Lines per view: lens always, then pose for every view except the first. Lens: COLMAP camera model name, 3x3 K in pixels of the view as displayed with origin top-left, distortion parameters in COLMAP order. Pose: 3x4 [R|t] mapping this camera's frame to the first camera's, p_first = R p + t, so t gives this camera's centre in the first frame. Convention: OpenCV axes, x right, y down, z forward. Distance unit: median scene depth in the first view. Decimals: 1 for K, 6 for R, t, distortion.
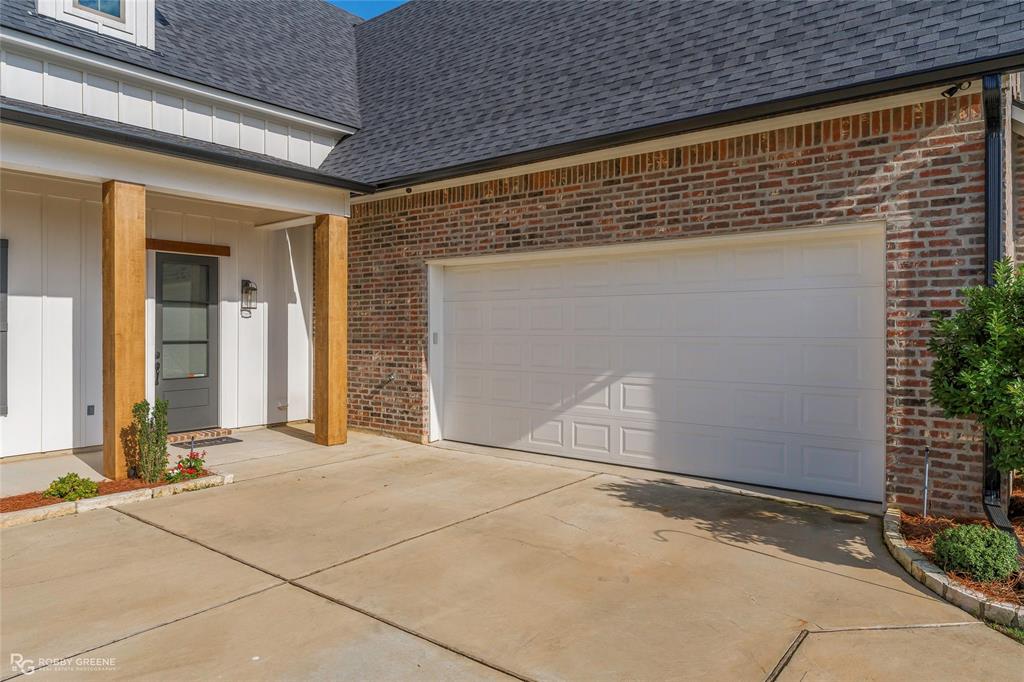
lens RADIAL K [[657.7, 0, 493.3], [0, 657.7, 311.6], [0, 0, 1]] dist [-0.004086, -0.000820]
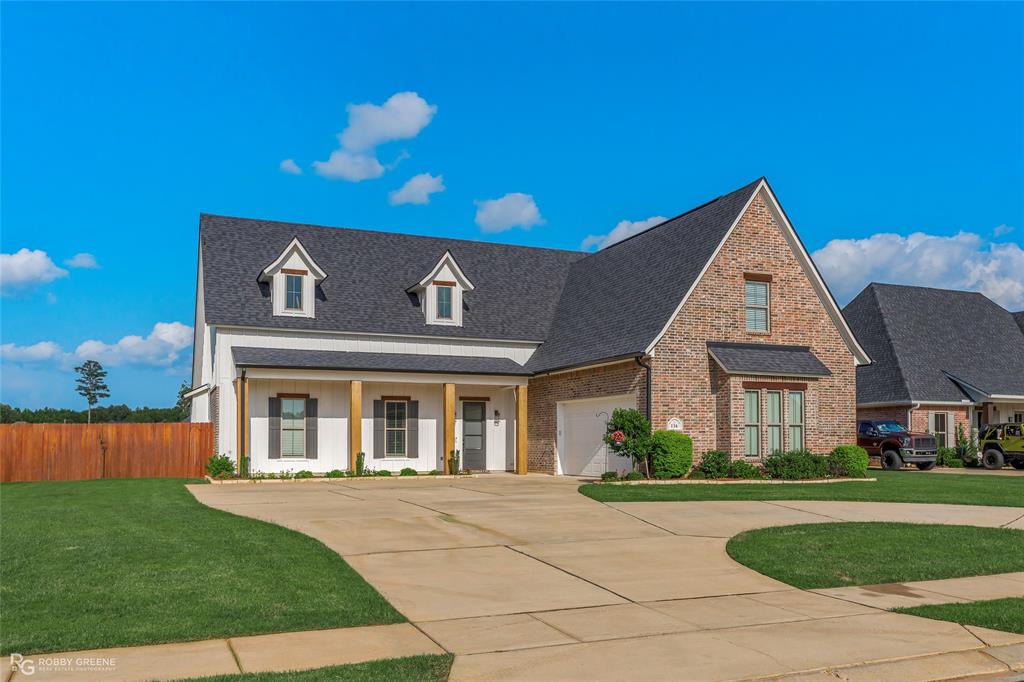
lens RADIAL K [[816.5, 0, 511.5], [0, 816.5, 342.3], [0, 0, 1]] dist [-0.001398, -0.000058]
pose [[0.875898, -0.059091, -0.478864, 1.254353], [0.009741, 0.994436, -0.104894, 0.021185], [0.482398, 0.087212, 0.871600, -1.808977]]
